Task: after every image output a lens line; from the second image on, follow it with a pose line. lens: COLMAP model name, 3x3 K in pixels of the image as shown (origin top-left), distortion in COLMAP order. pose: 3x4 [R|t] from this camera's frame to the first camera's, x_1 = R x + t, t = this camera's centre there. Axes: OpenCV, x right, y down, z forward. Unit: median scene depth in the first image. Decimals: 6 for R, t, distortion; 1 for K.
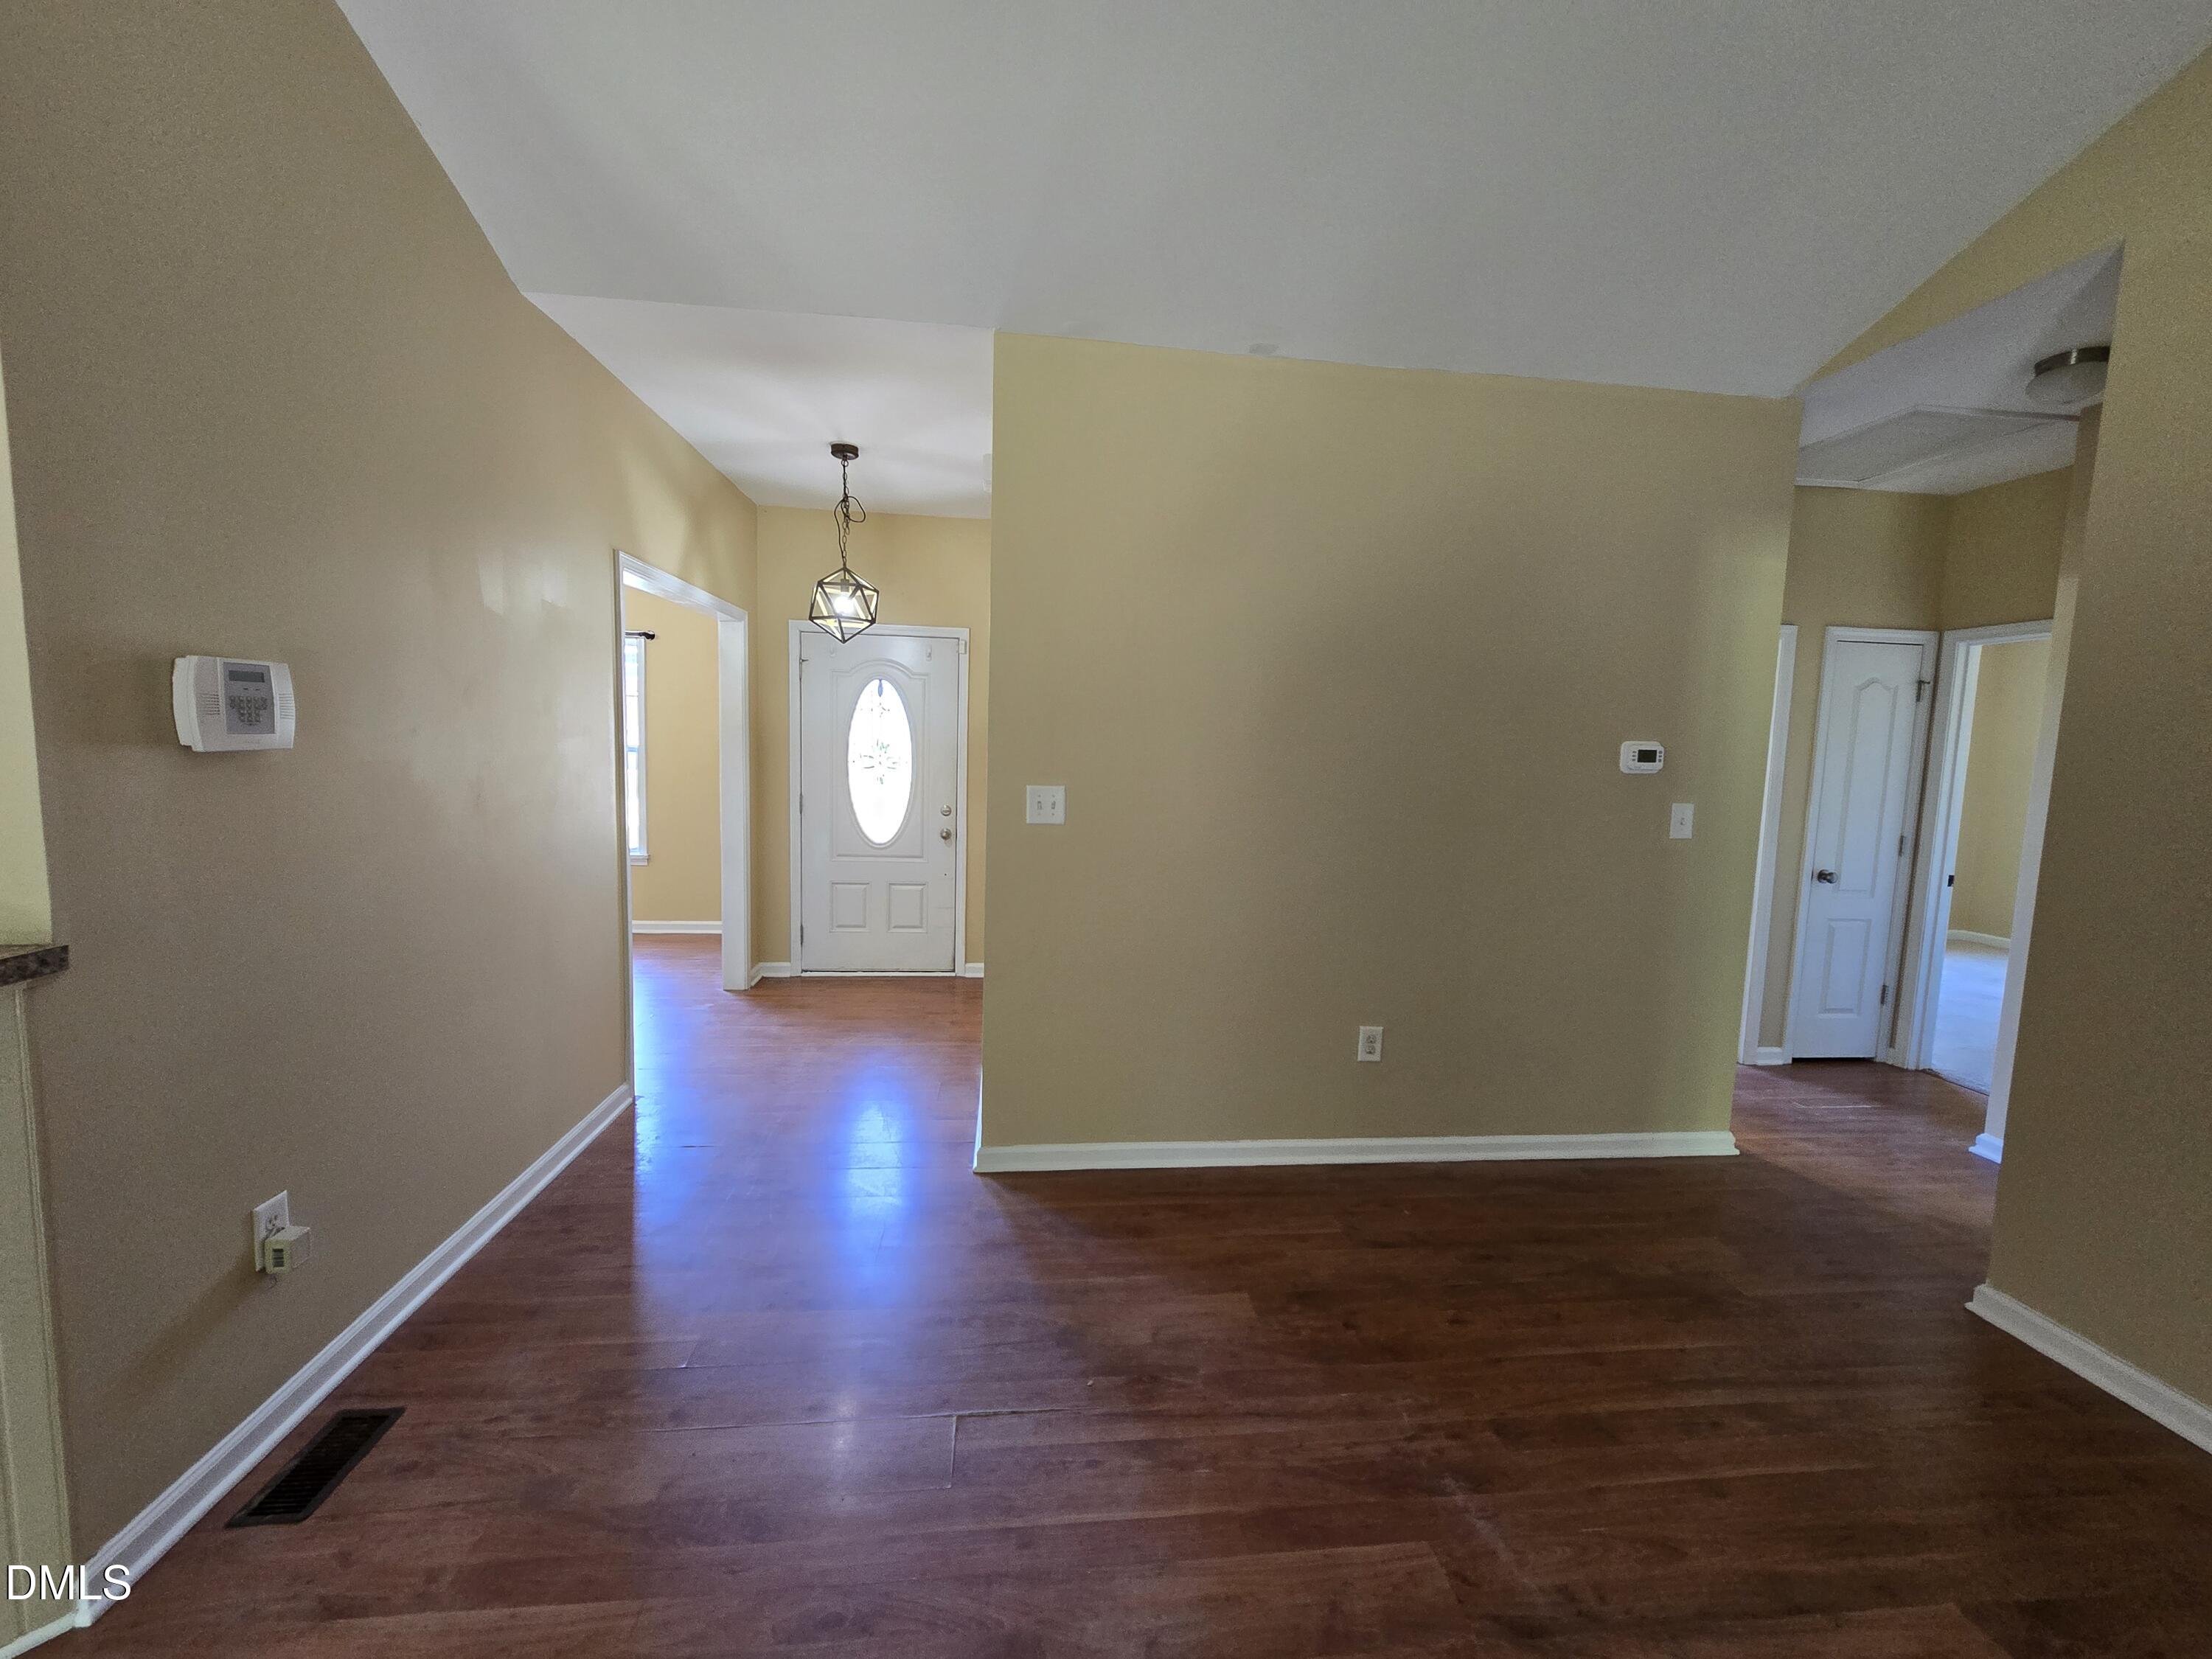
lens RADIAL K [[900.4, 0, 1110.2], [0, 900.4, 832.2], [0, 0, 1]] dist [-0.000301, 0.000019]
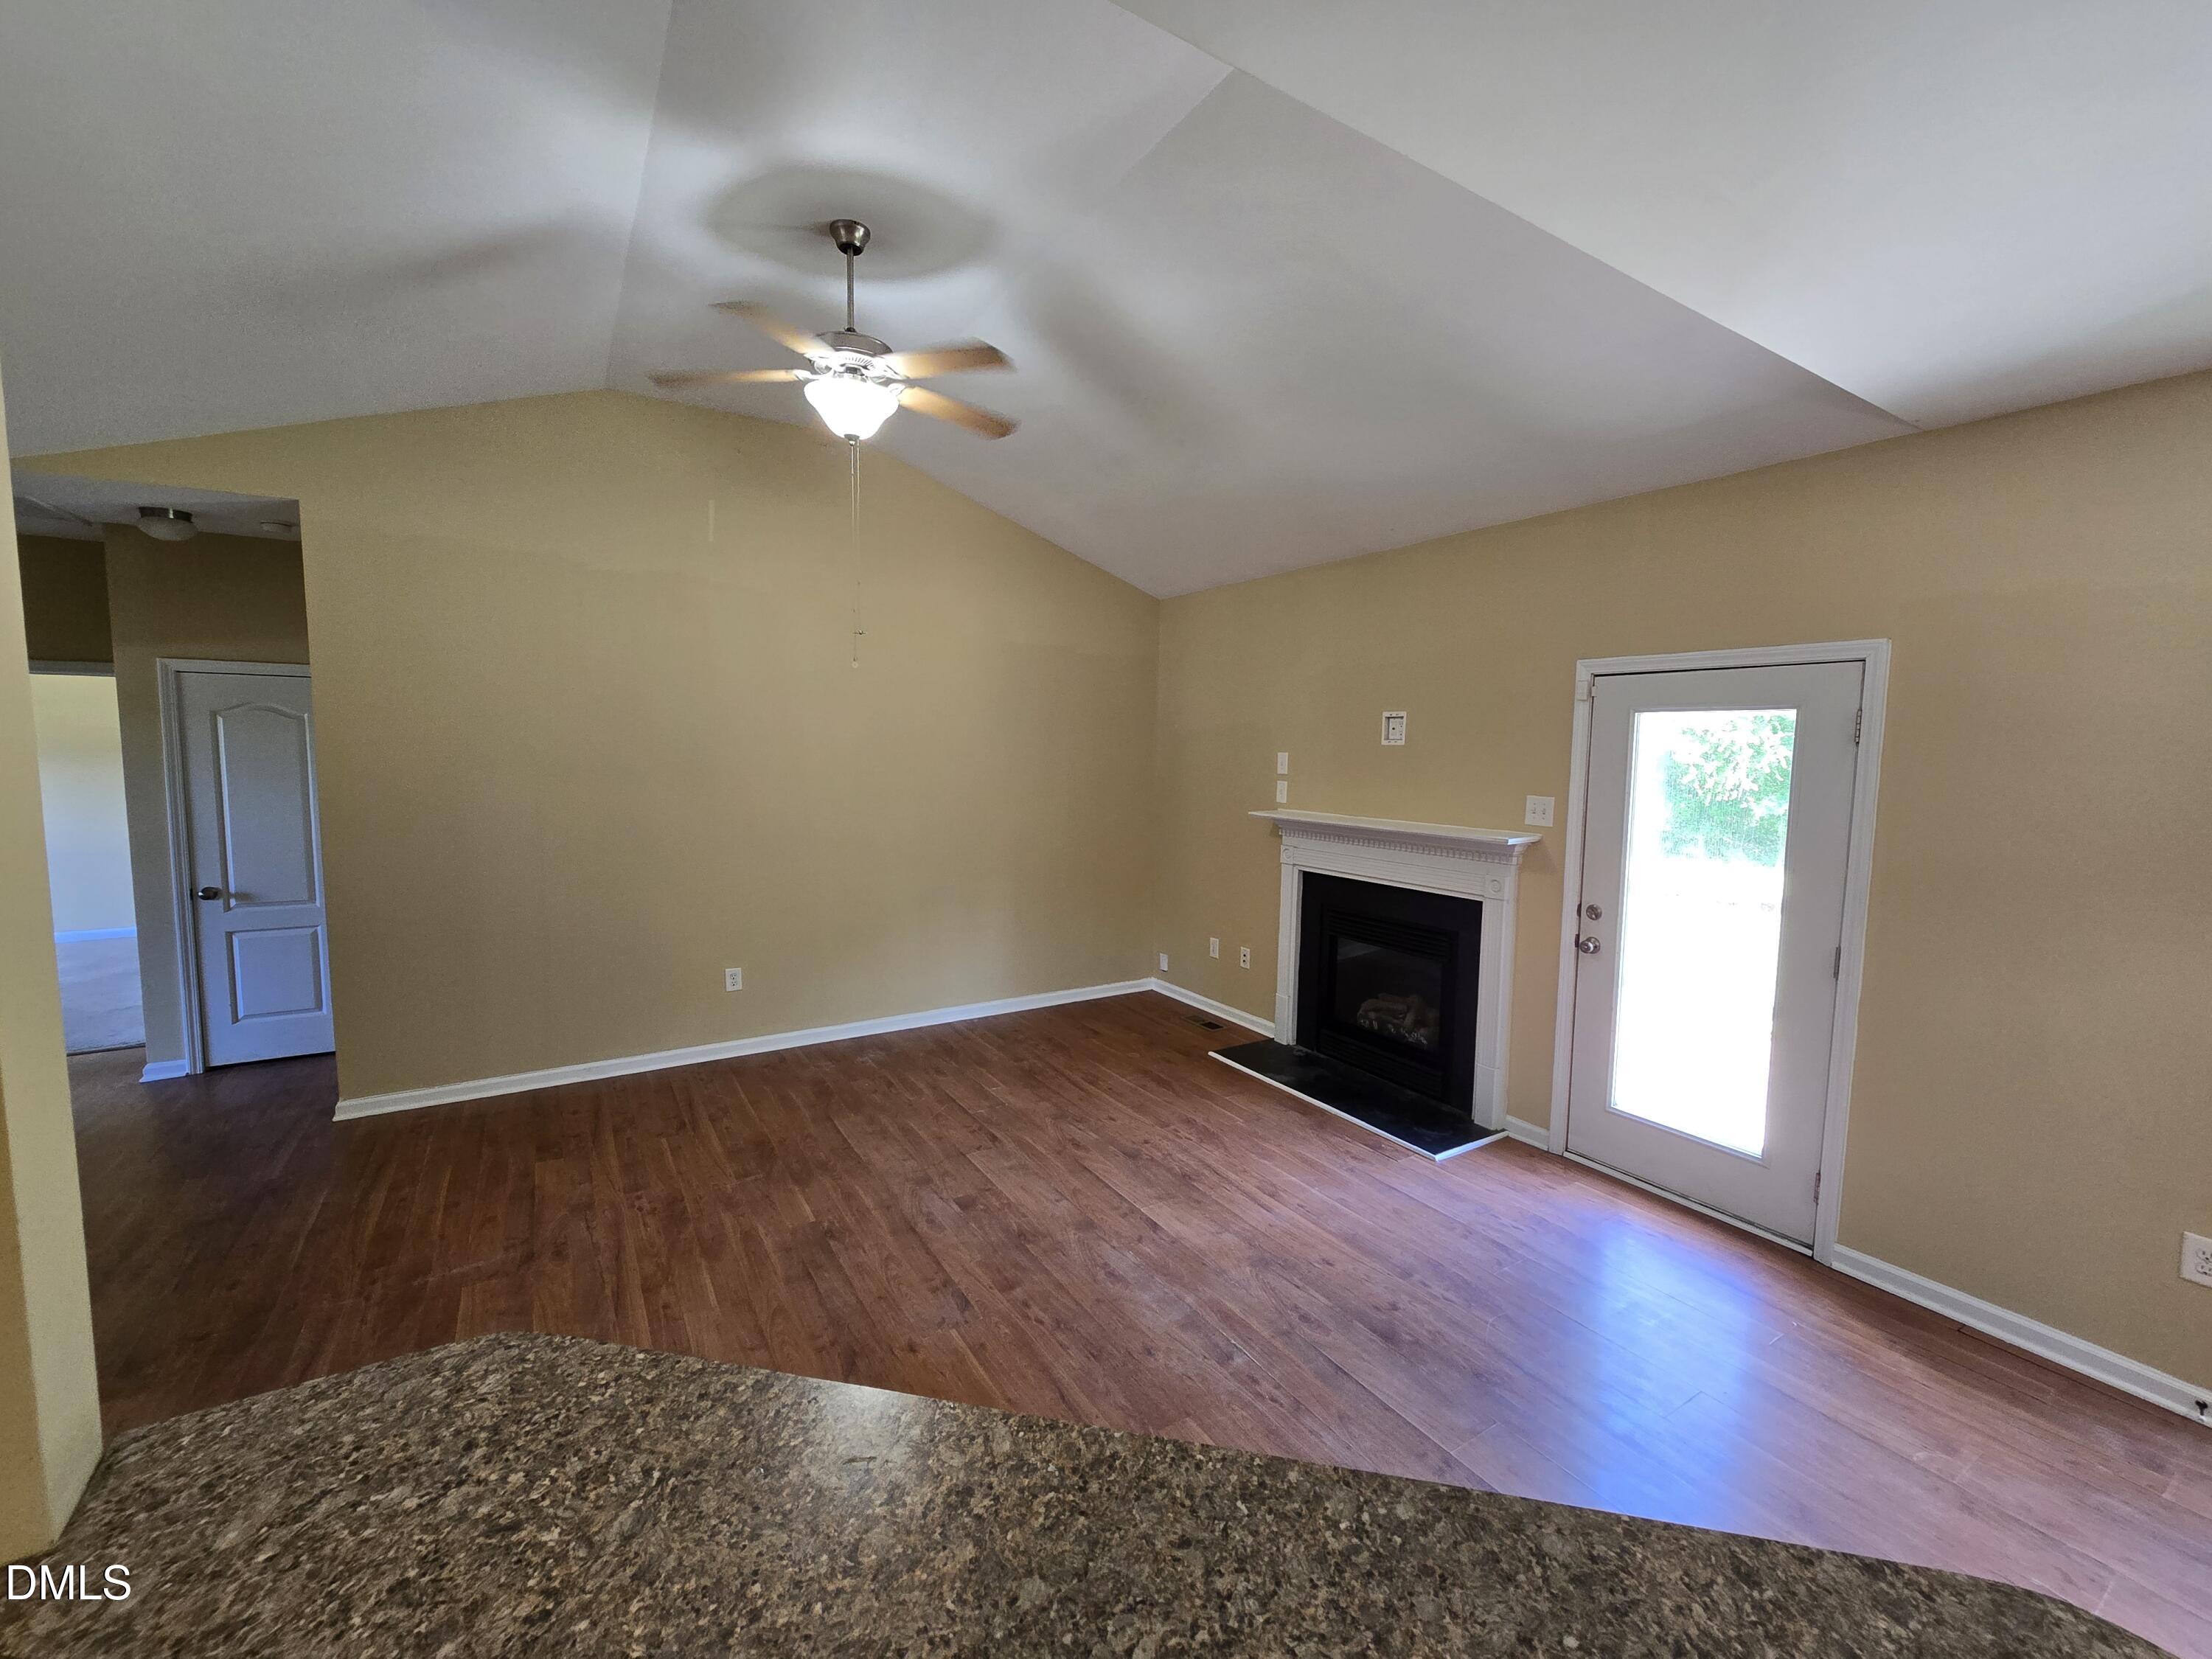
lens RADIAL K [[905.3, 0, 1113.1], [0, 905.3, 828.8], [0, 0, 1]] dist [-0.000079, -0.000114]
pose [[-0.435119, -0.119849, 0.892361, -0.882114], [0.062247, 0.984726, 0.162606, -0.148675], [-0.898219, 0.126300, -0.421013, 0.274942]]
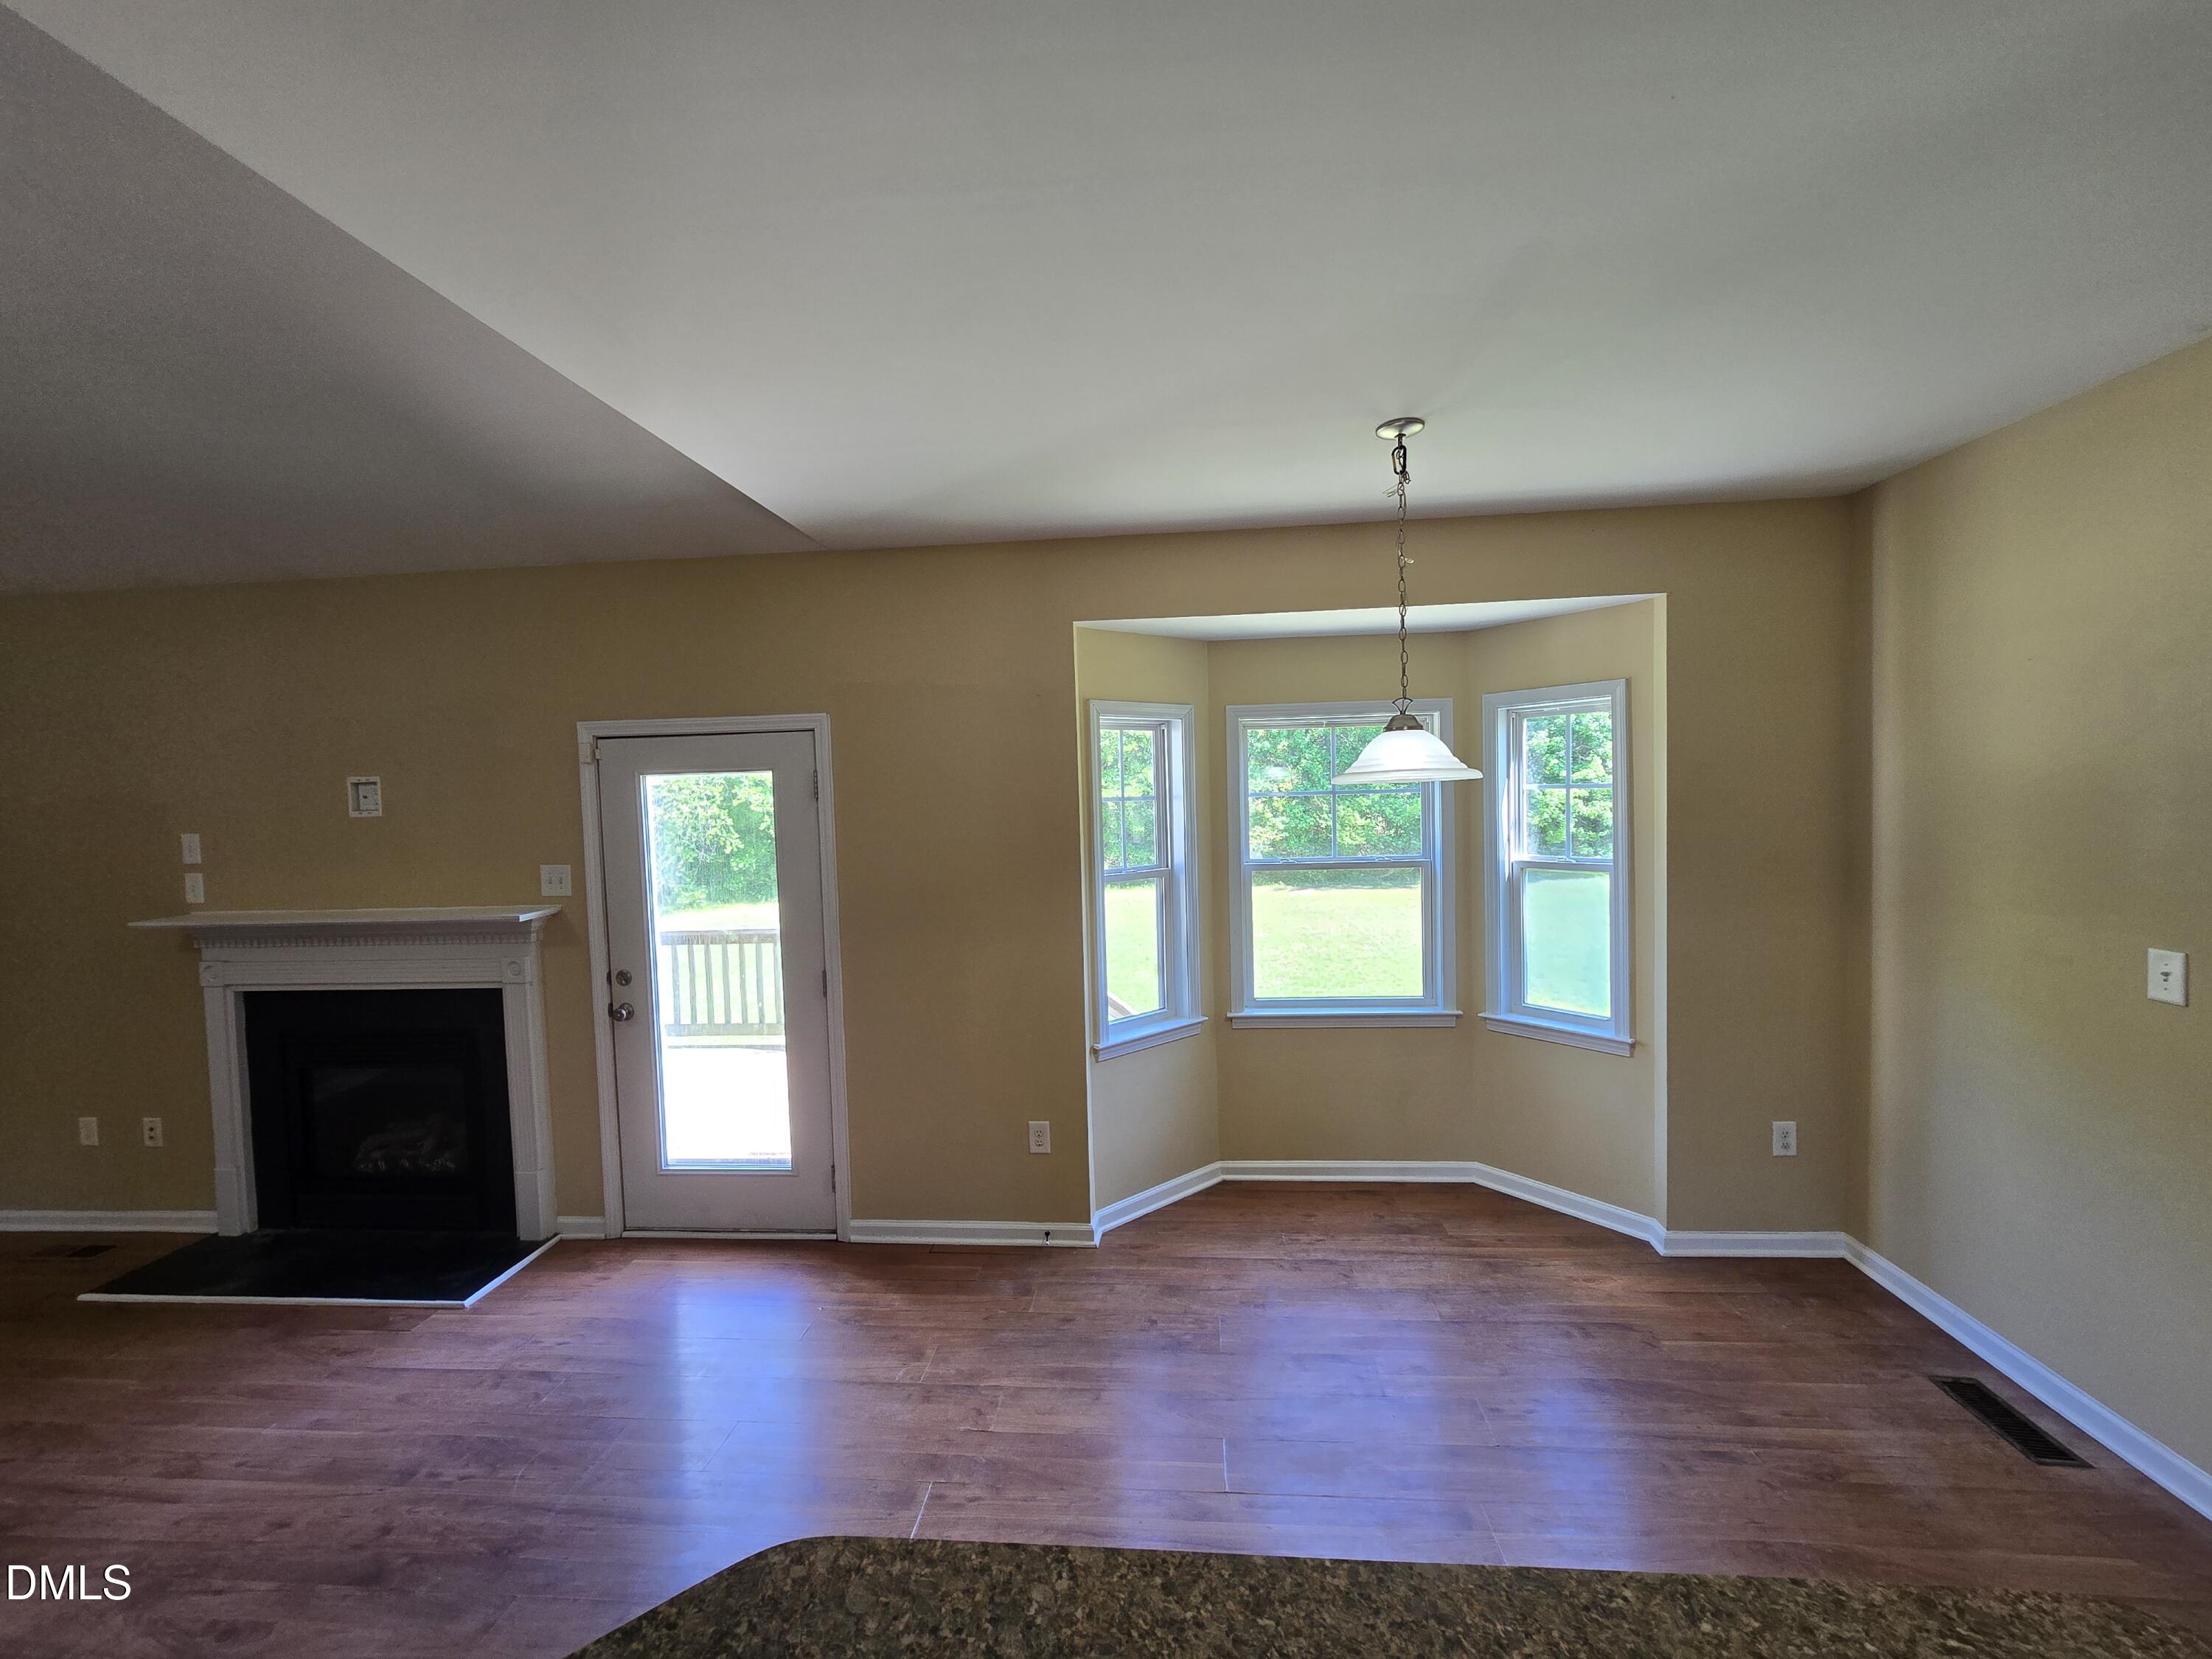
lens RADIAL K [[909.0, 0, 1109.2], [0, 909.0, 830.9], [0, 0, 1]] dist [-0.001418, 0.000292]
pose [[-0.980367, -0.010115, 0.196924, -0.951884], [0.019177, 0.989058, 0.146275, -0.154184], [-0.196249, 0.147180, -0.969445, 0.202125]]
